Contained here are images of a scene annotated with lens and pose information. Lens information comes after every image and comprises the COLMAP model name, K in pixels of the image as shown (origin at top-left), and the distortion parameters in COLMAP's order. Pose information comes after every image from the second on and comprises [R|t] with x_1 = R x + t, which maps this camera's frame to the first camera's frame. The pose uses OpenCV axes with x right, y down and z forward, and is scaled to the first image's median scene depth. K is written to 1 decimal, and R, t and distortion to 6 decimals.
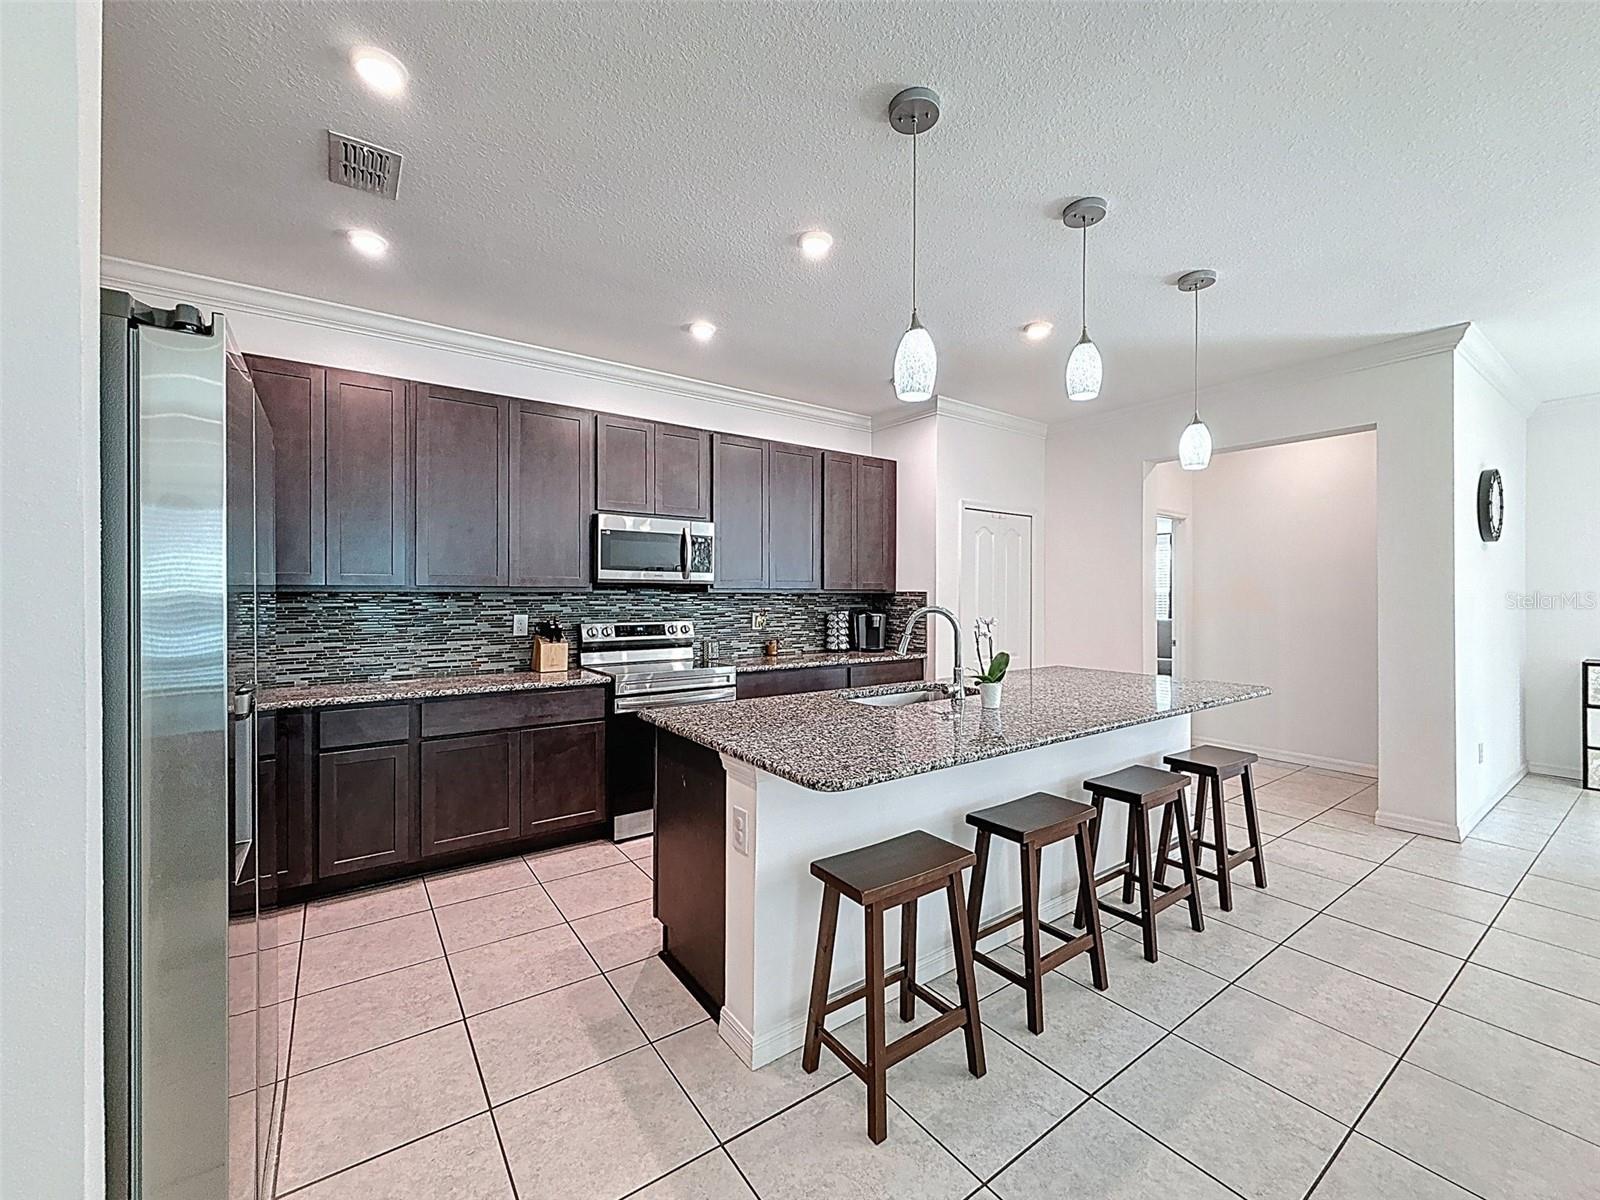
lens RADIAL K [[649.1, 0, 796.9], [0, 649.1, 595.6], [0, 0, 1]] dist [0.004621, 0.000456]
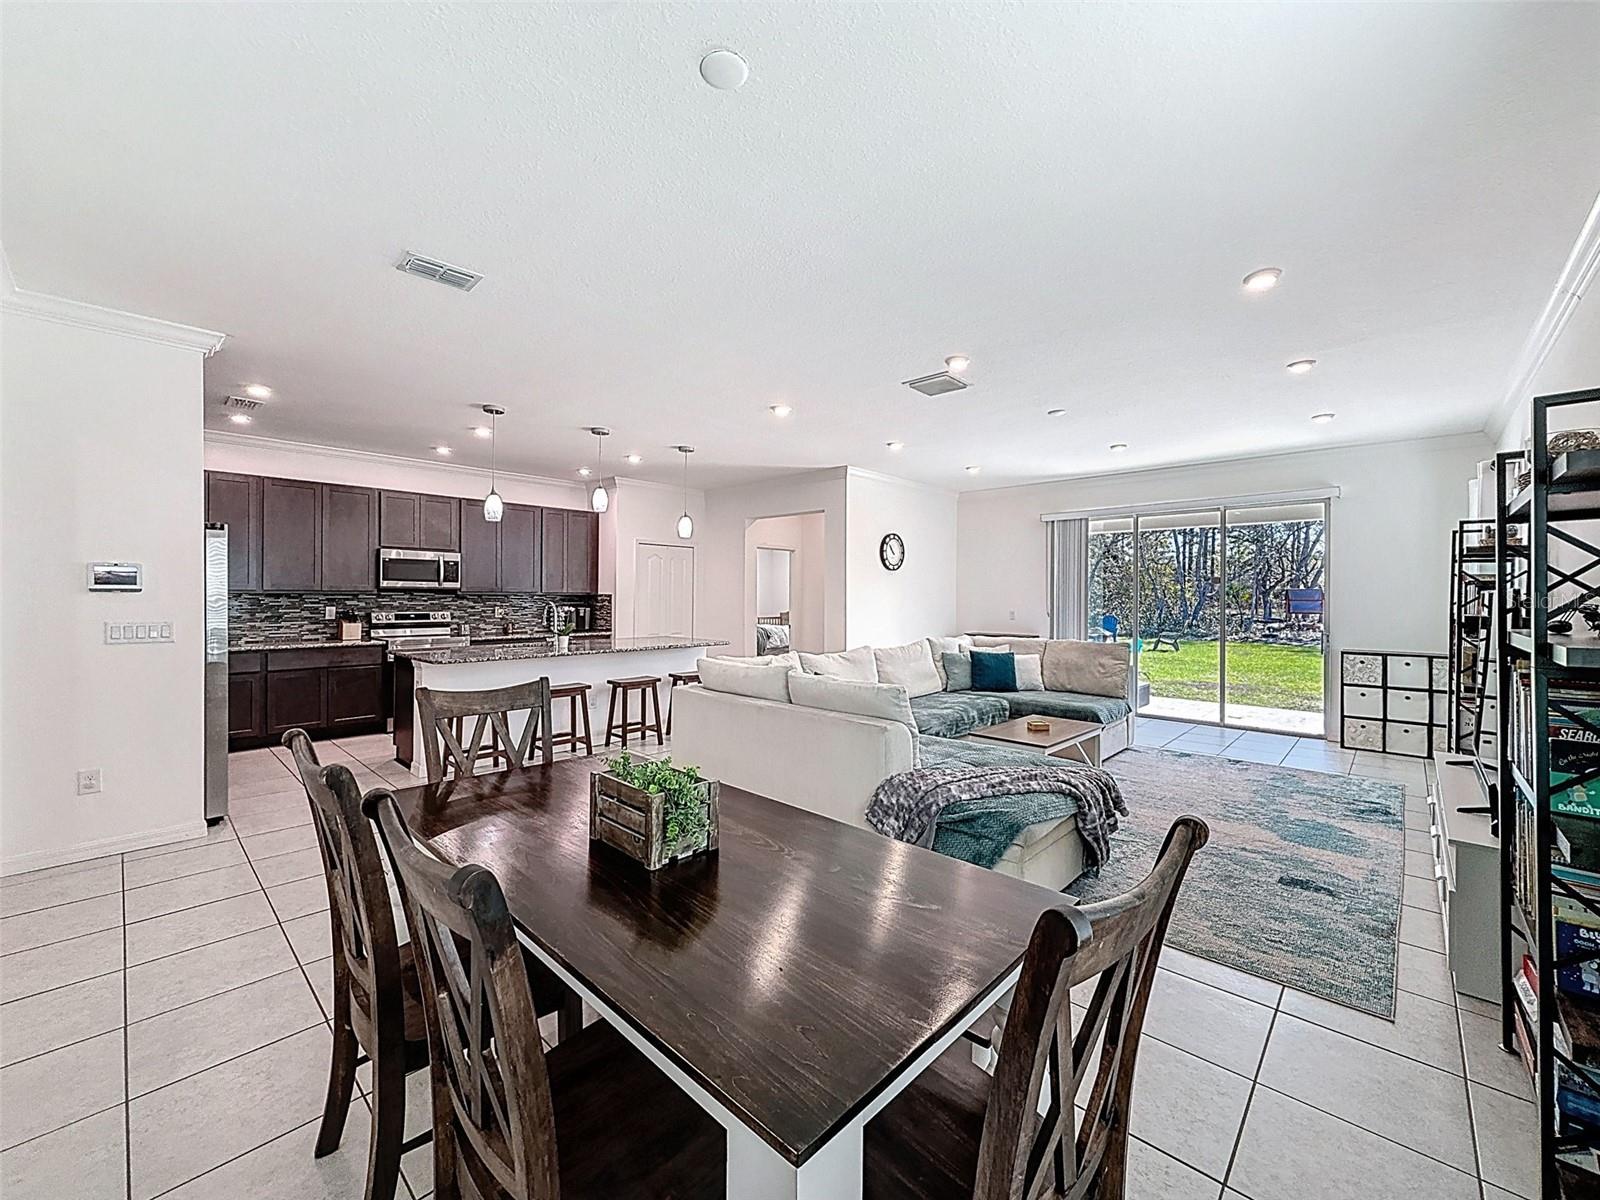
lens RADIAL K [[649.1, 0, 802.7], [0, 649.1, 598.6], [0, 0, 1]] dist [0.004621, 0.000456]
pose [[0.980801, 0.003978, 0.194971, 0.441281], [-0.004787, 0.999982, 0.003680, -0.004097], [-0.194952, -0.004543, 0.980802, -0.884395]]
